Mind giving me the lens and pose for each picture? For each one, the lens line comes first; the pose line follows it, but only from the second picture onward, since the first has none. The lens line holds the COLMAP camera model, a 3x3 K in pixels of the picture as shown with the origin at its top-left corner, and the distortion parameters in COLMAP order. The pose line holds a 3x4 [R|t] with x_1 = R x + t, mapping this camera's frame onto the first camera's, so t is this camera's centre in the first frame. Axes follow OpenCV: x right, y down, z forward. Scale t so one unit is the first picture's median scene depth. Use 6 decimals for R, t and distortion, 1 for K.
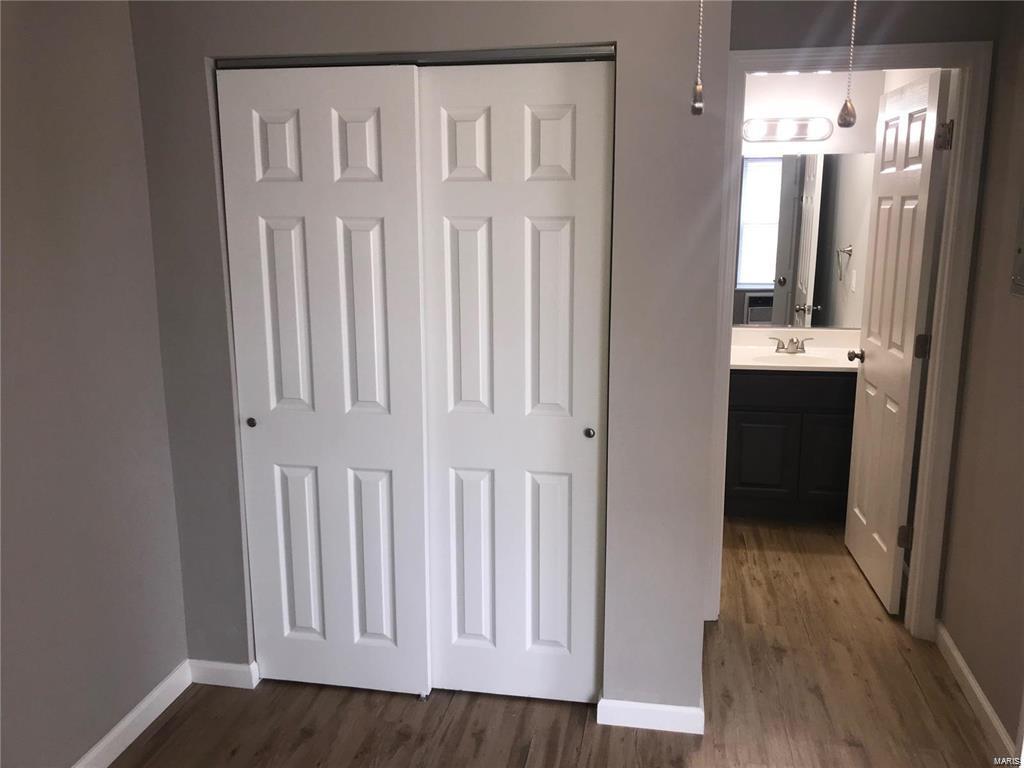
lens RADIAL K [[862.3, 0, 514.8], [0, 862.3, 385.5], [0, 0, 1]] dist [0.104579, 0.003575]
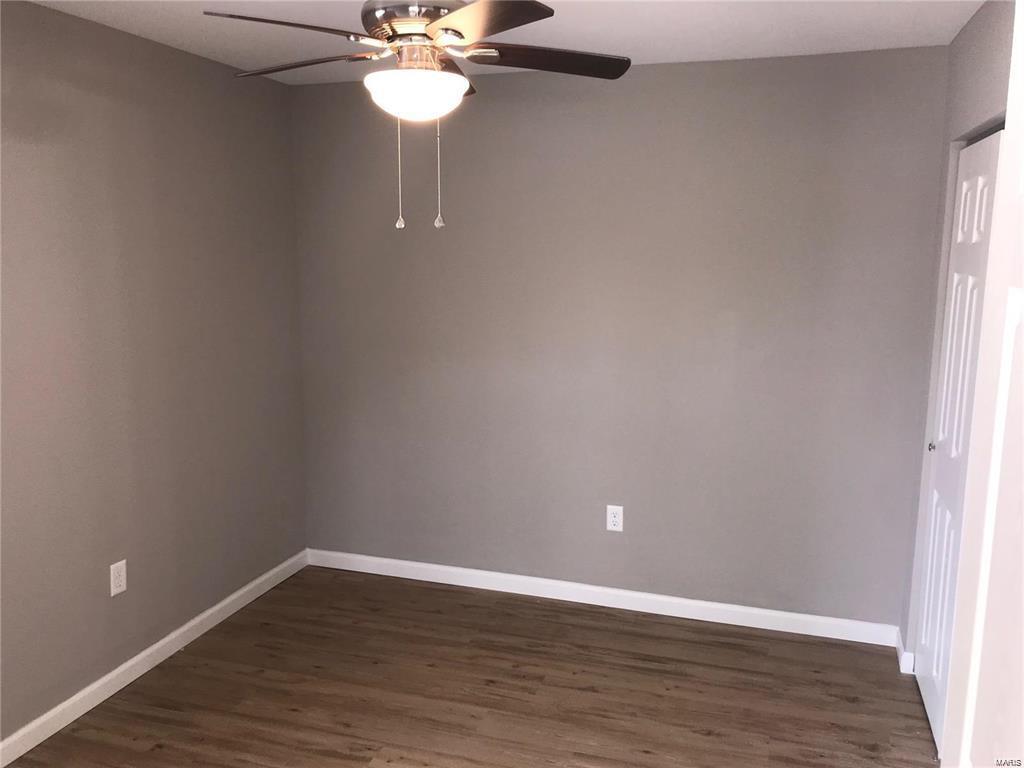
lens RADIAL K [[862.3, 0, 514.8], [0, 862.3, 385.5], [0, 0, 1]] dist [0.104579, 0.003575]
pose [[-0.108334, 0.174828, -0.978621, 0.932747], [-0.189781, 0.962673, 0.192988, -0.167222], [0.975831, 0.206631, -0.071111, 0.548260]]
